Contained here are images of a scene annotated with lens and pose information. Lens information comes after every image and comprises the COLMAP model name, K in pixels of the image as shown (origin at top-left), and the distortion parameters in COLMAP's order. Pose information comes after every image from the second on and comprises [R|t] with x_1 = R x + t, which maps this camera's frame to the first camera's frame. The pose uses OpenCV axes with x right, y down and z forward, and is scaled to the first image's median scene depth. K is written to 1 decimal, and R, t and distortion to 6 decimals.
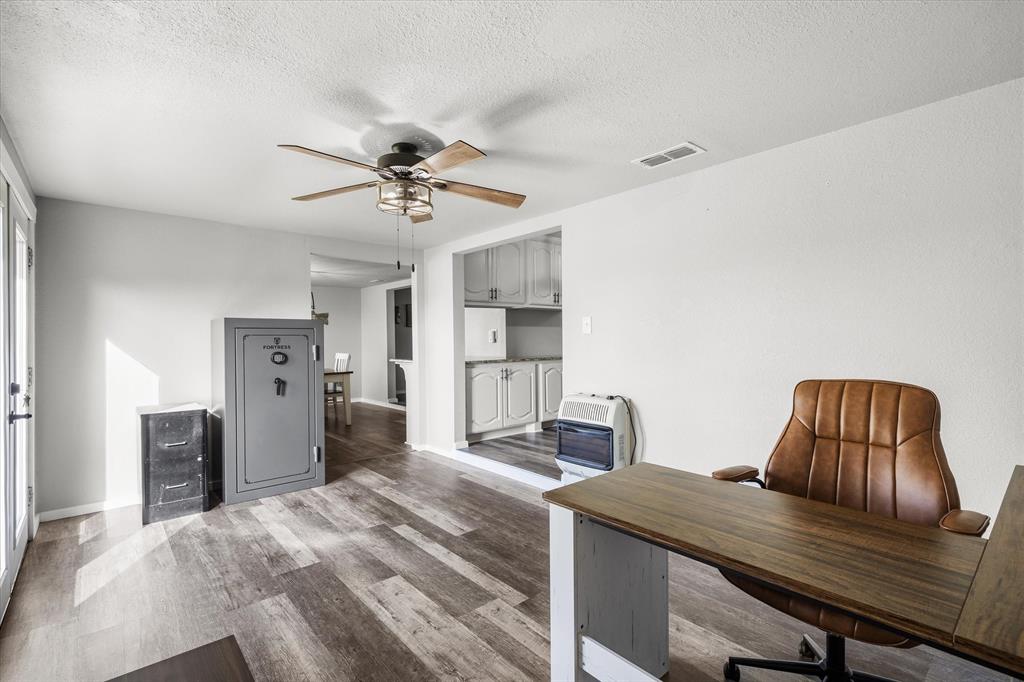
lens RADIAL K [[478.6, 0, 515.3], [0, 478.6, 339.8], [0, 0, 1]] dist [-0.001243, -0.000369]
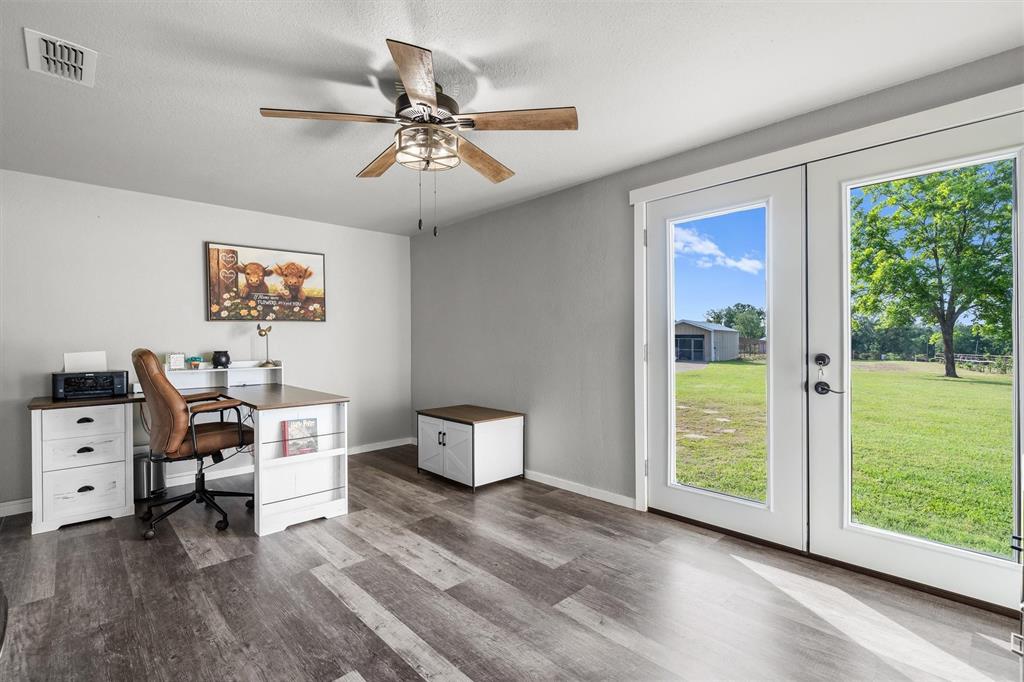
lens RADIAL K [[478.6, 0, 513.6], [0, 478.6, 338.6], [0, 0, 1]] dist [-0.001243, -0.000369]
pose [[-0.999327, 0.012057, -0.034639, -0.366179], [0.012098, 0.999926, -0.000989, 0.050247], [0.034625, -0.001407, -0.999399, 1.966414]]
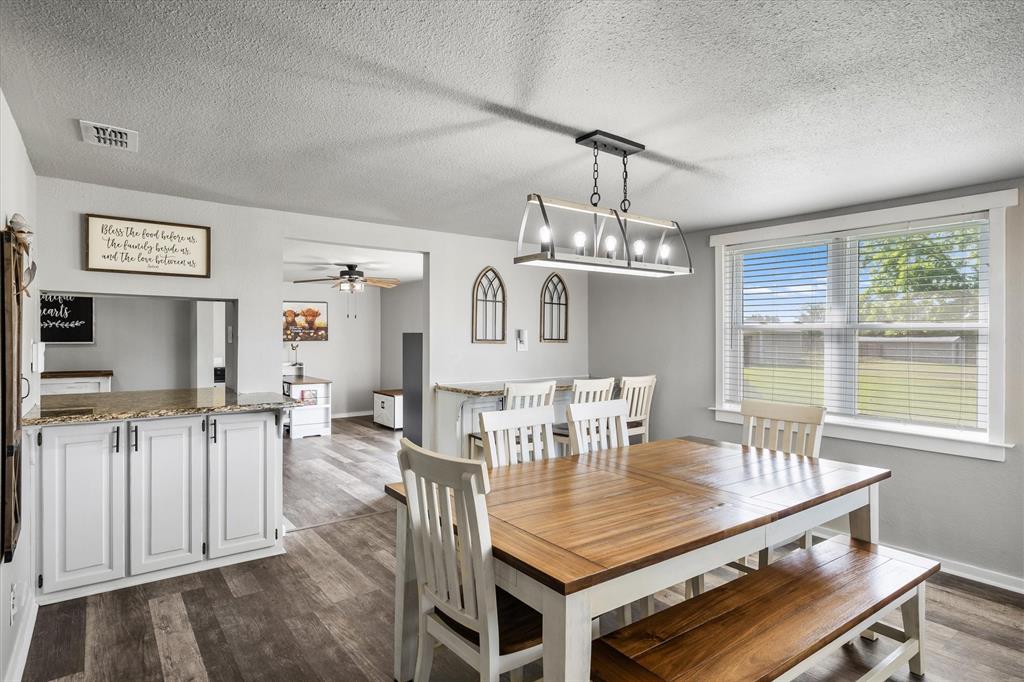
lens RADIAL K [[554.5, 0, 507.2], [0, 554.5, 338.9], [0, 0, 1]] dist [0.001453, 0.000541]
pose [[-0.996439, 0.005038, 0.084170, -1.237293], [0.005286, 0.999982, 0.002726, -0.042021], [-0.084154, 0.003161, -0.996448, 3.750146]]
